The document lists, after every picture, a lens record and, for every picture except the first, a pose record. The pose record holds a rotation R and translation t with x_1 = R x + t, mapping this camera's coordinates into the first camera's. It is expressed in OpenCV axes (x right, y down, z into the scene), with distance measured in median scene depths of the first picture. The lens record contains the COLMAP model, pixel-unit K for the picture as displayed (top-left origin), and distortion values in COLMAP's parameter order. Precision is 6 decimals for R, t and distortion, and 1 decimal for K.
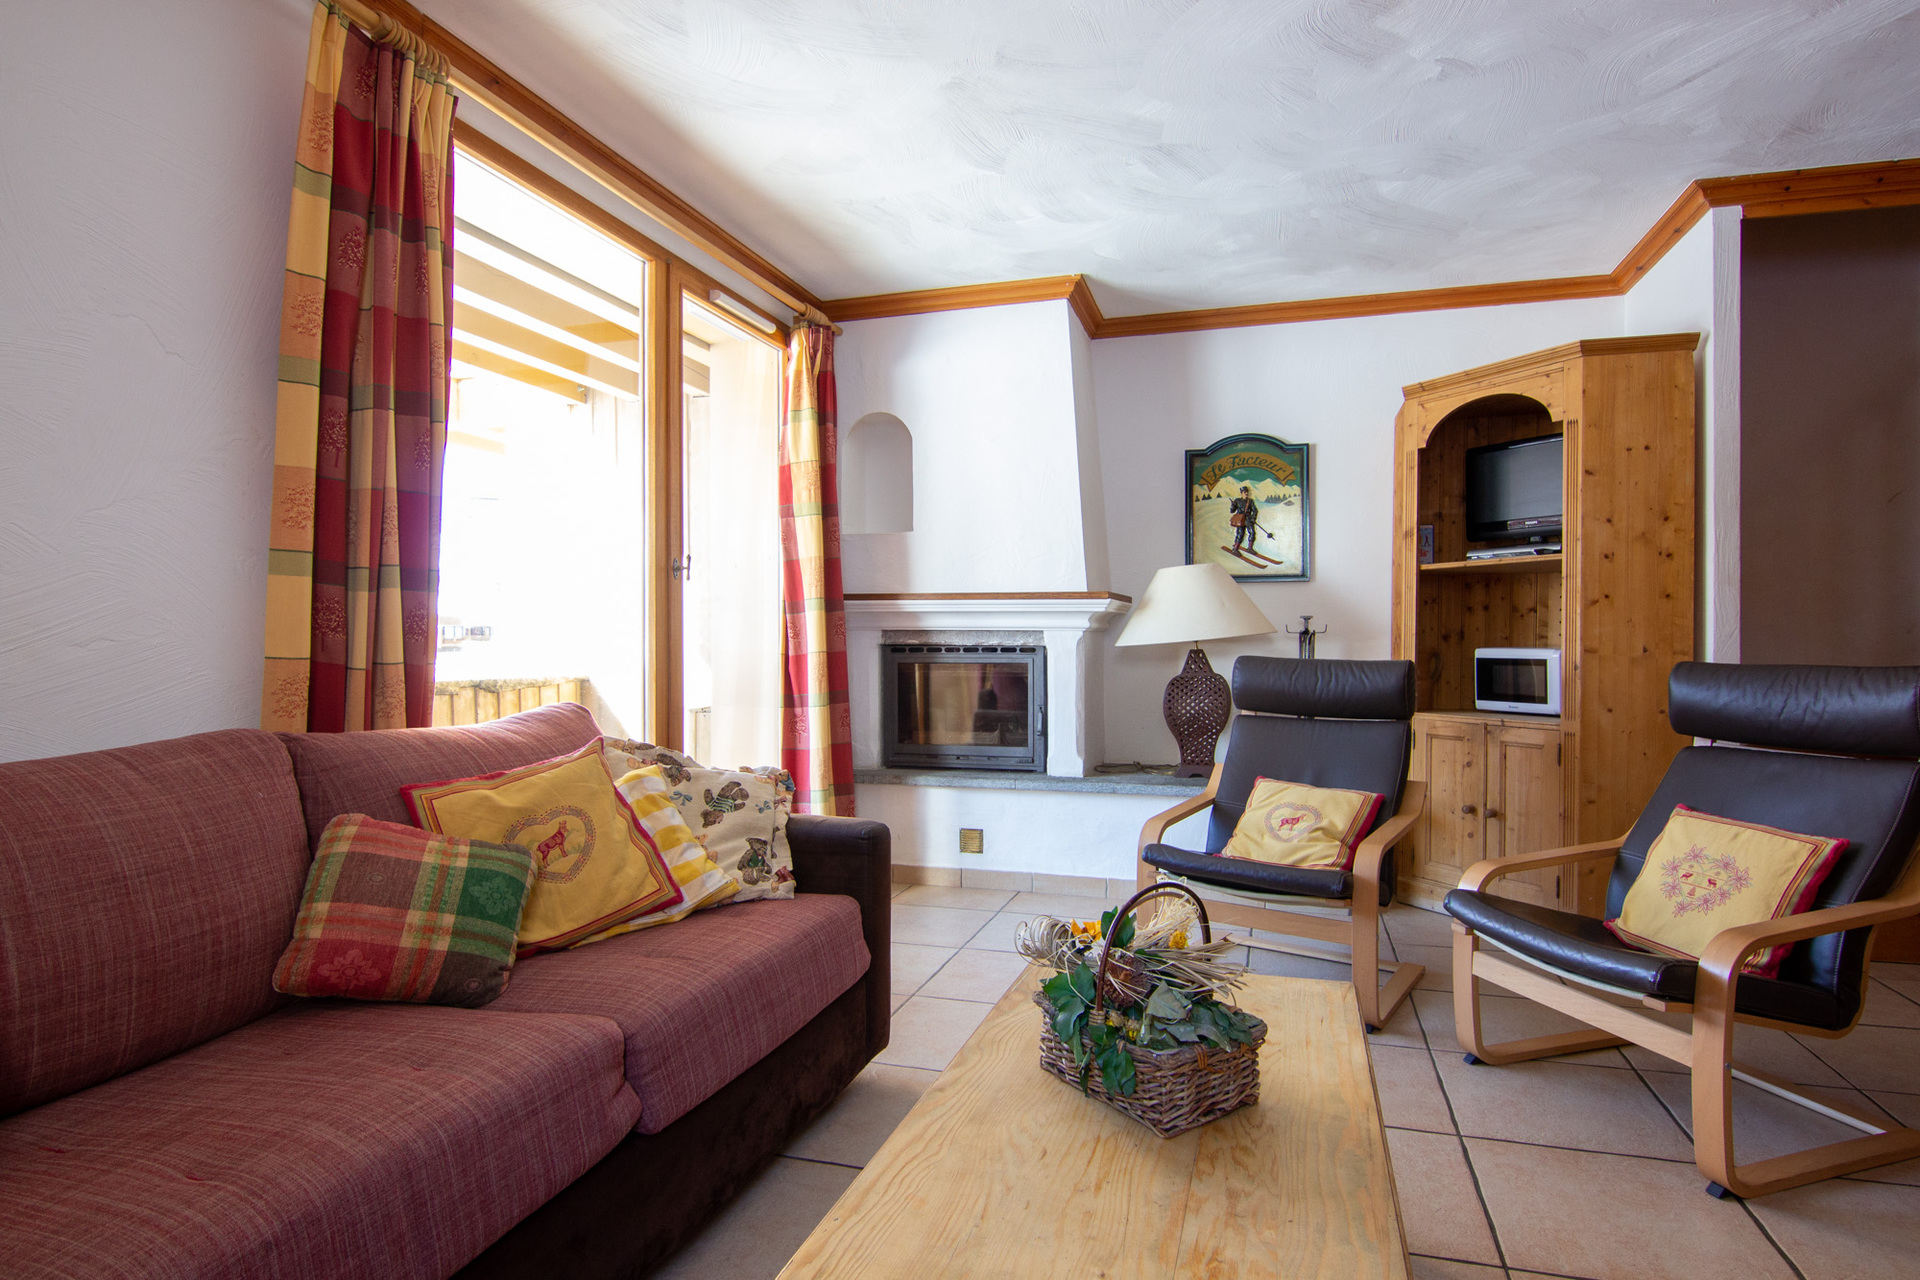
lens RADIAL K [[992.4, 0, 967.2], [0, 992.4, 630.9], [0, 0, 1]] dist [-0.000983, -0.000165]
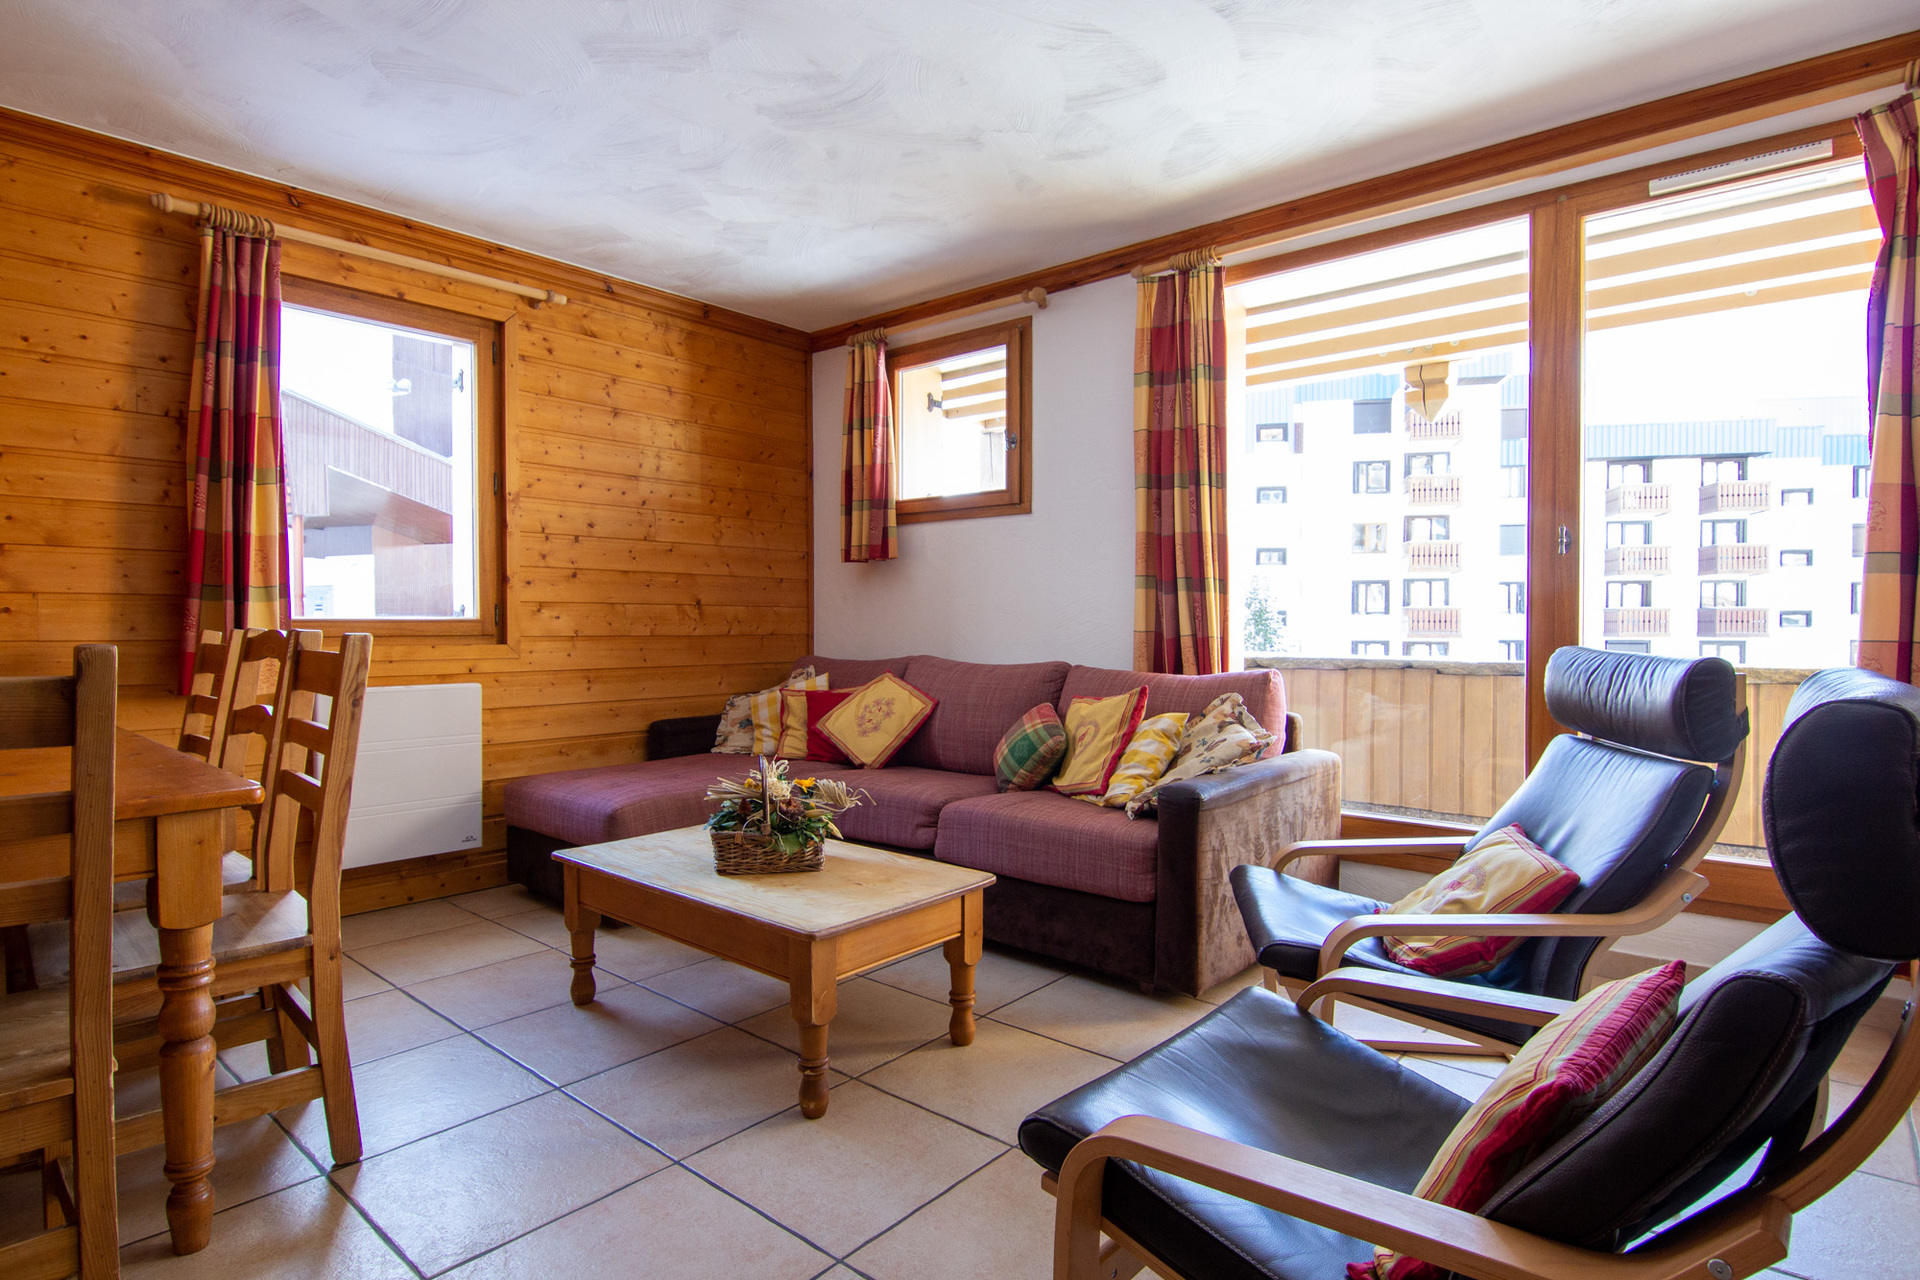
lens RADIAL K [[992.4, 0, 967.2], [0, 992.4, 630.9], [0, 0, 1]] dist [-0.000983, -0.000165]
pose [[-0.411857, 0.009684, -0.911197, 1.133177], [-0.002331, 0.999929, 0.011681, 0.006187], [0.911246, 0.006935, -0.411805, 1.391345]]
